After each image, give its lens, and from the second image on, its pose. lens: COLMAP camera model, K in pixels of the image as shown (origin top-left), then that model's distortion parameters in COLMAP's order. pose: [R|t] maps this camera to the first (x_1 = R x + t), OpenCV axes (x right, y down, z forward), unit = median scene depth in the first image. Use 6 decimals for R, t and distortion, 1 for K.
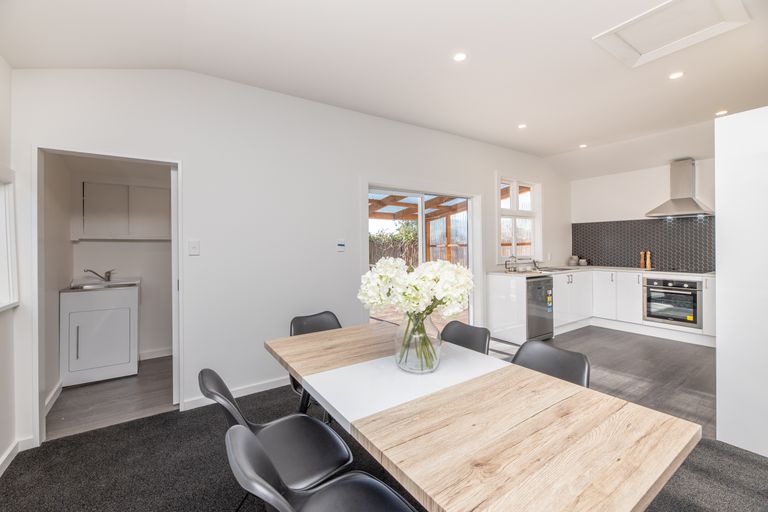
lens RADIAL K [[317.3, 0, 381.2], [0, 317.3, 245.4], [0, 0, 1]] dist [-0.001183, 0.000095]
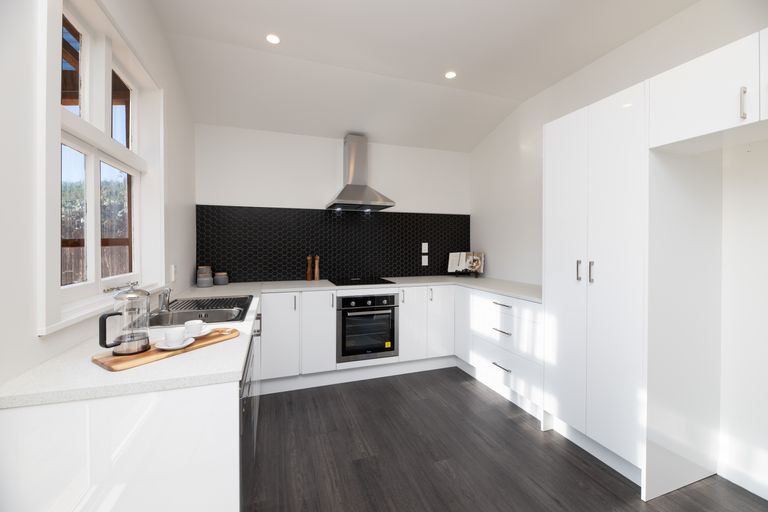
lens RADIAL K [[317.3, 0, 381.2], [0, 317.3, 245.4], [0, 0, 1]] dist [-0.001183, 0.000095]
pose [[0.246333, 0.005623, 0.969169, 0.225265], [-0.001566, 0.999984, -0.005404, 0.000512], [-0.969184, -0.000186, 0.246338, 0.758947]]
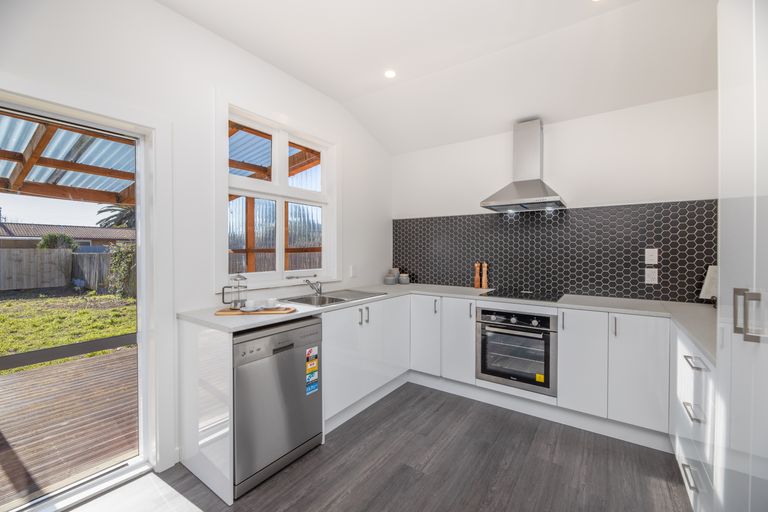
lens RADIAL K [[316.9, 0, 379.4], [0, 316.9, 253.1], [0, 0, 1]] dist [-0.000753, -0.000003]
pose [[0.932657, 0.005832, 0.360717, 0.441121], [-0.007614, 0.999965, 0.003521, -0.001581], [-0.360684, -0.006030, 0.932669, 0.511509]]
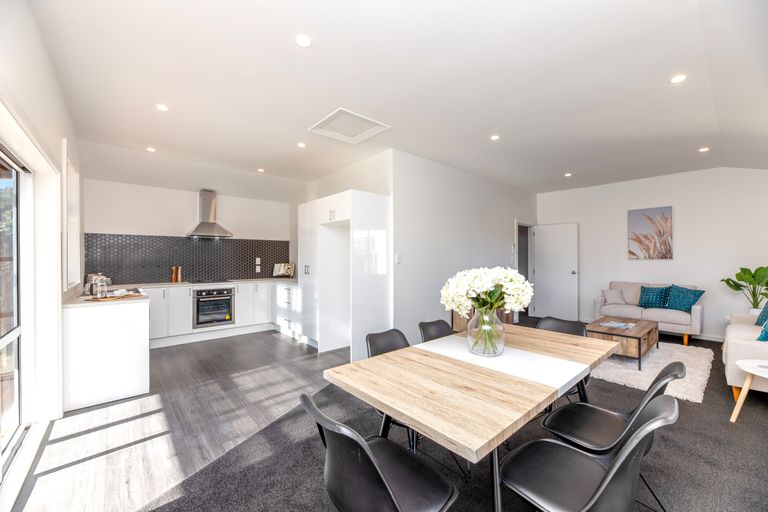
lens RADIAL K [[315.0, 0, 384.0], [0, 315.0, 256.0], [0, 0, 1]] dist [-0.000718, -0.000034]
pose [[-0.122809, 0.015688, 0.992306, -0.337446], [0.006005, 0.999868, -0.015064, 0.004300], [-0.992412, 0.004109, -0.122887, 0.481970]]
